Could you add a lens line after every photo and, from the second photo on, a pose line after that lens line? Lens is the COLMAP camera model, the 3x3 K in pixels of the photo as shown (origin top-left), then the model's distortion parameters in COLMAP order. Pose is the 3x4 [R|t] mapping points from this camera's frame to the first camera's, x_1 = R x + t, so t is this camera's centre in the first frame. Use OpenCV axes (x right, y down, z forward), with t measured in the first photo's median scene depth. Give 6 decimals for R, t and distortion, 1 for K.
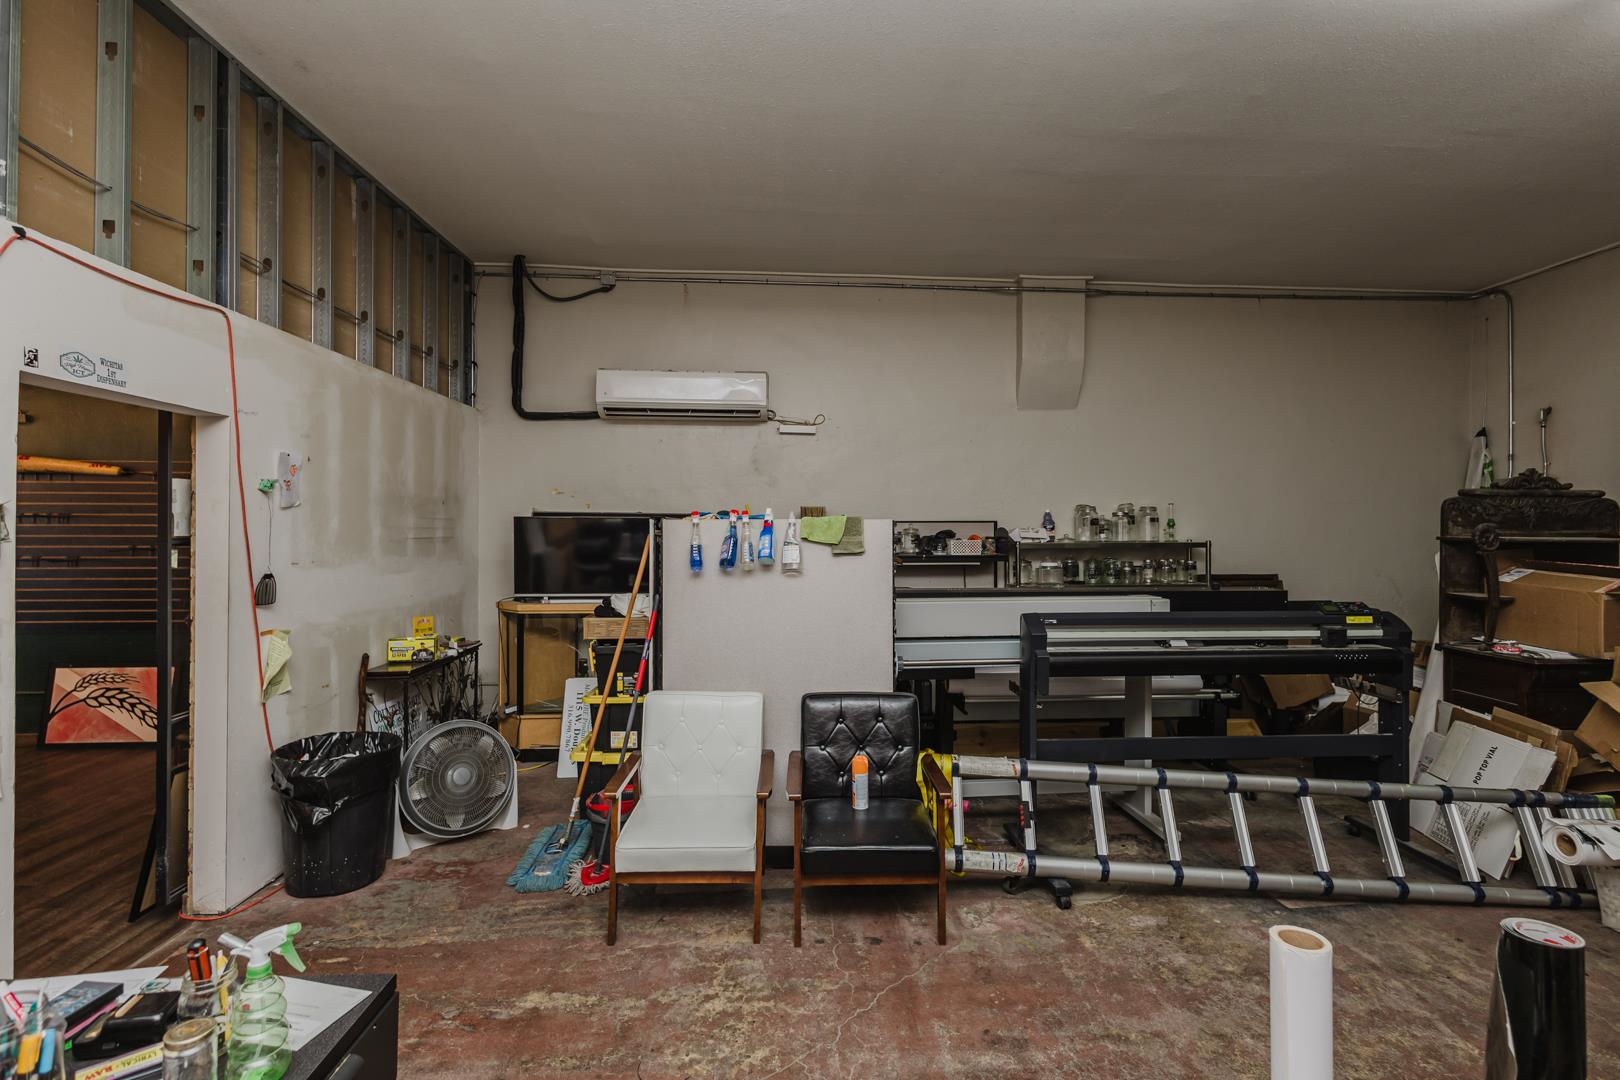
lens RADIAL K [[775.0, 0, 801.8], [0, 775.0, 520.6], [0, 0, 1]] dist [0.007906, -0.000103]
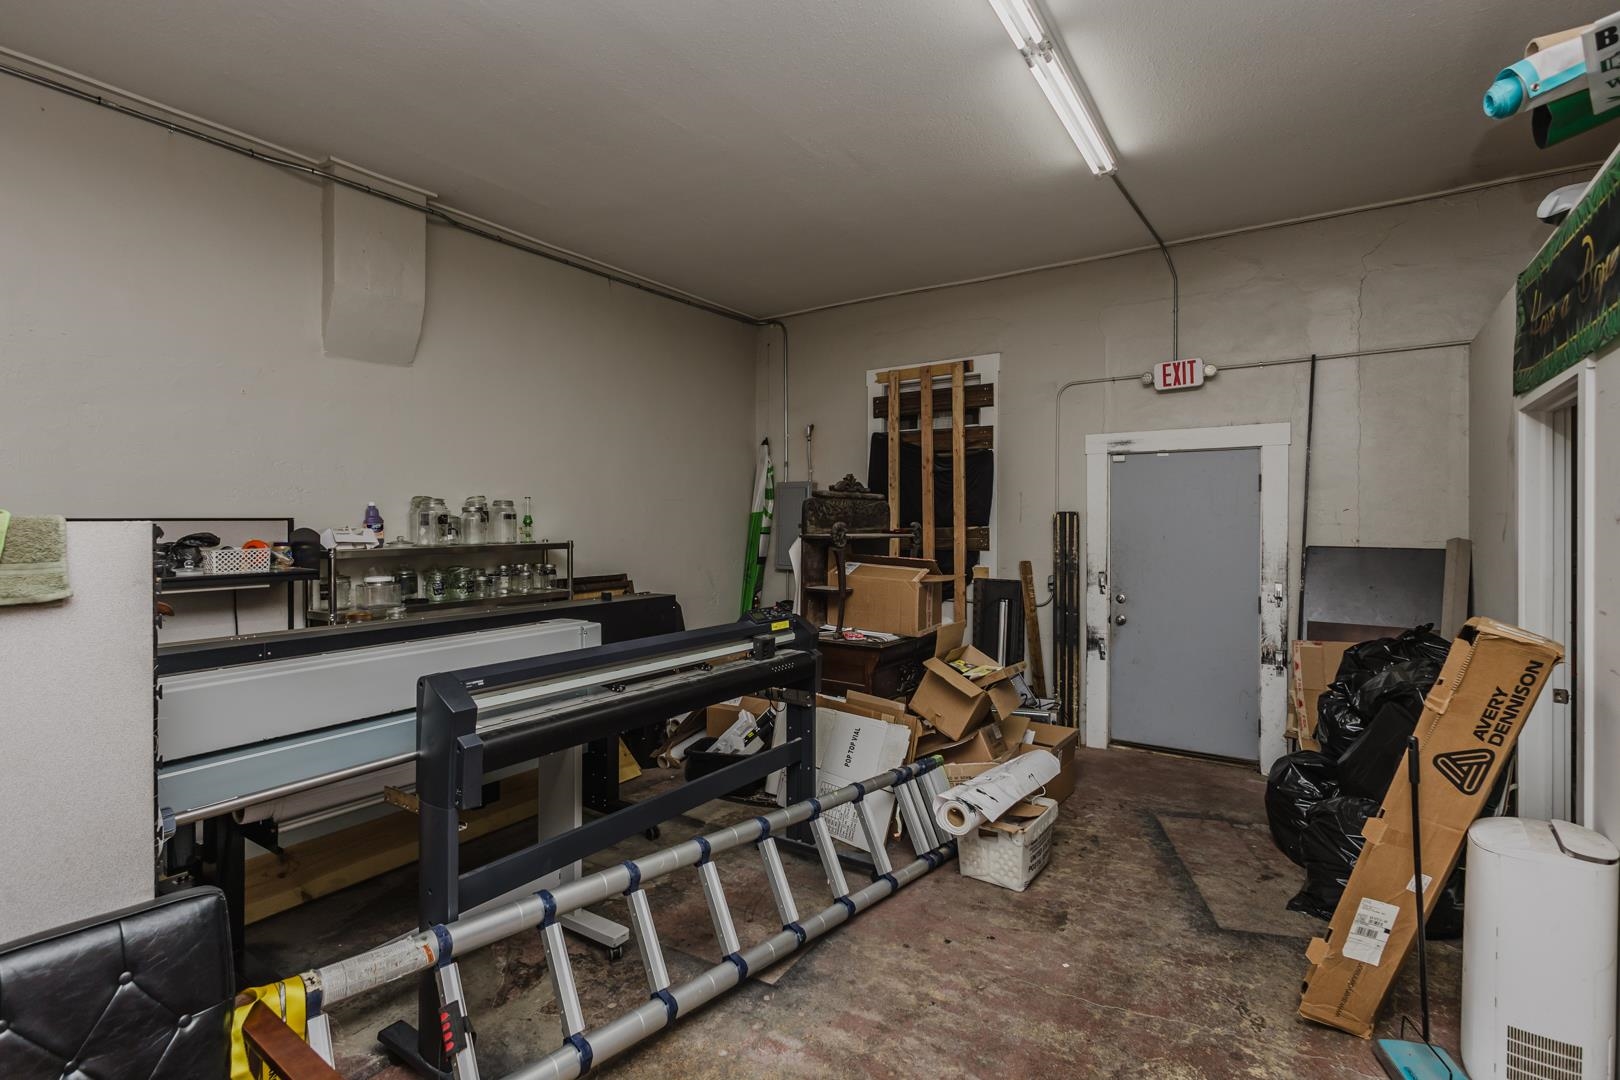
lens RADIAL K [[775.0, 0, 801.8], [0, 775.0, 520.6], [0, 0, 1]] dist [0.007906, -0.000103]
pose [[0.609157, -0.003223, 0.793043, -0.010016], [-0.005323, 0.999953, 0.008152, -0.005357], [-0.793032, -0.009187, 0.609111, 0.263038]]
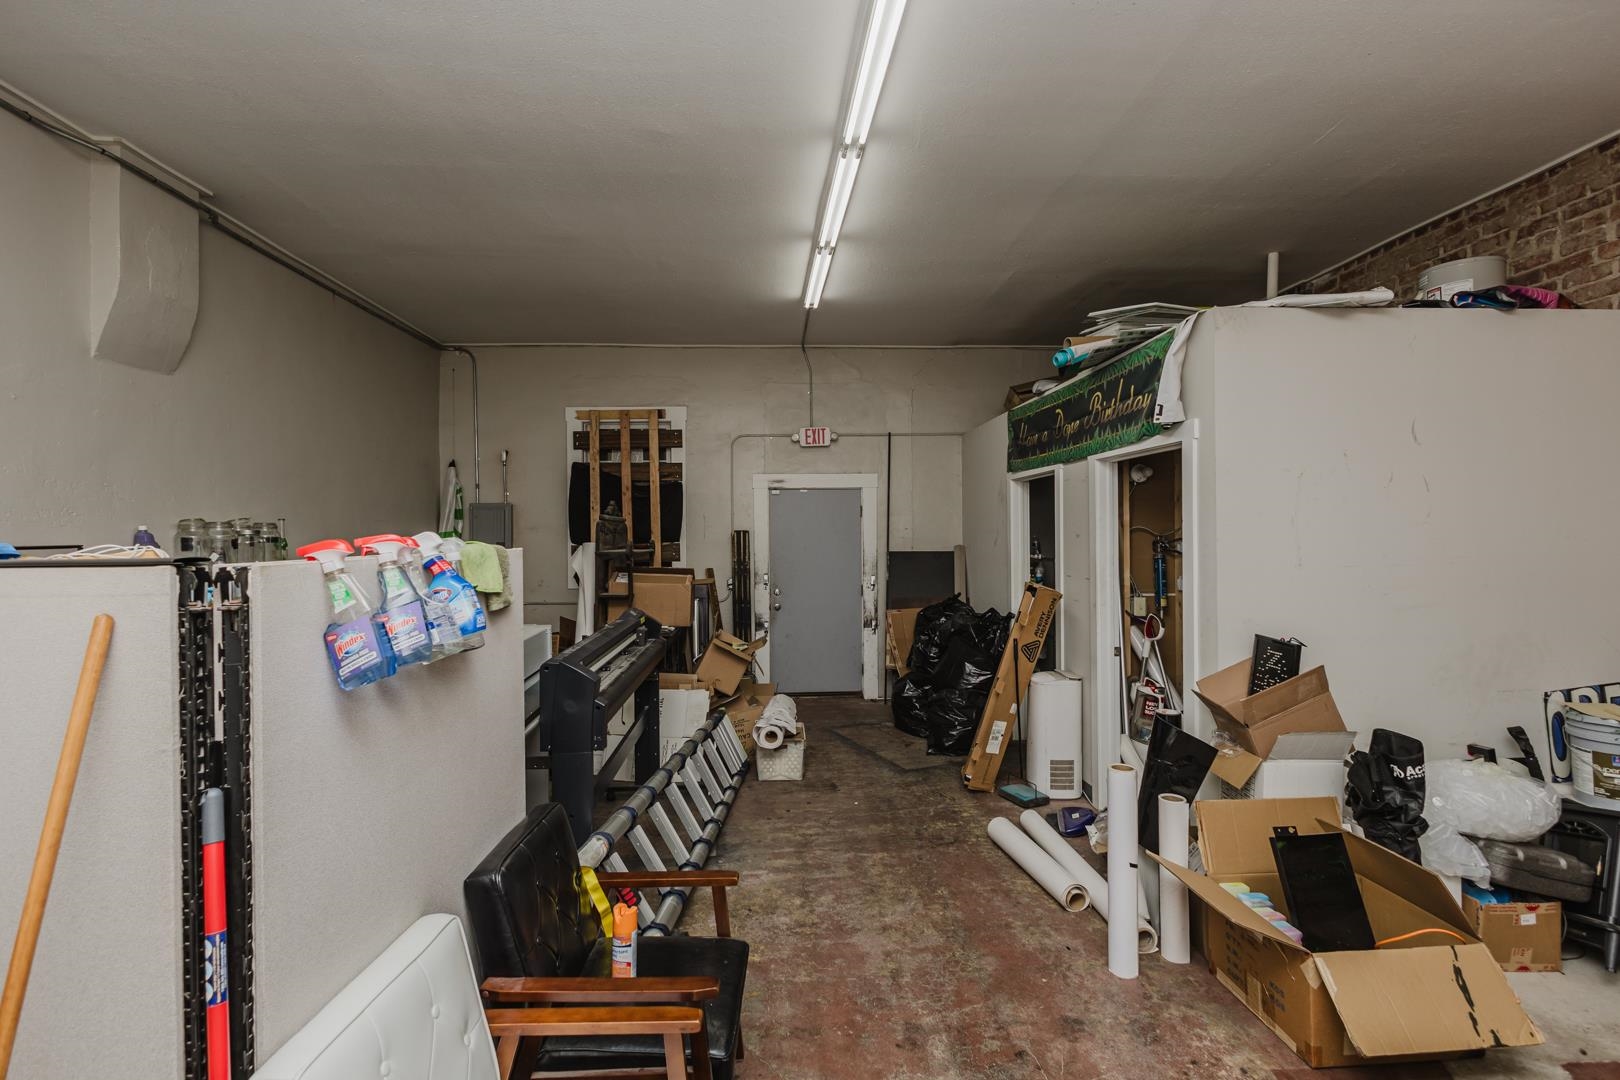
lens RADIAL K [[780.7, 0, 785.9], [0, 780.7, 535.8], [0, 0, 1]] dist [0.009870, 0.000032]
pose [[0.009229, -0.008557, 0.999921, -0.344137], [-0.000111, 0.999963, 0.008558, -0.012118], [-0.999957, -0.000190, 0.009227, 0.491972]]
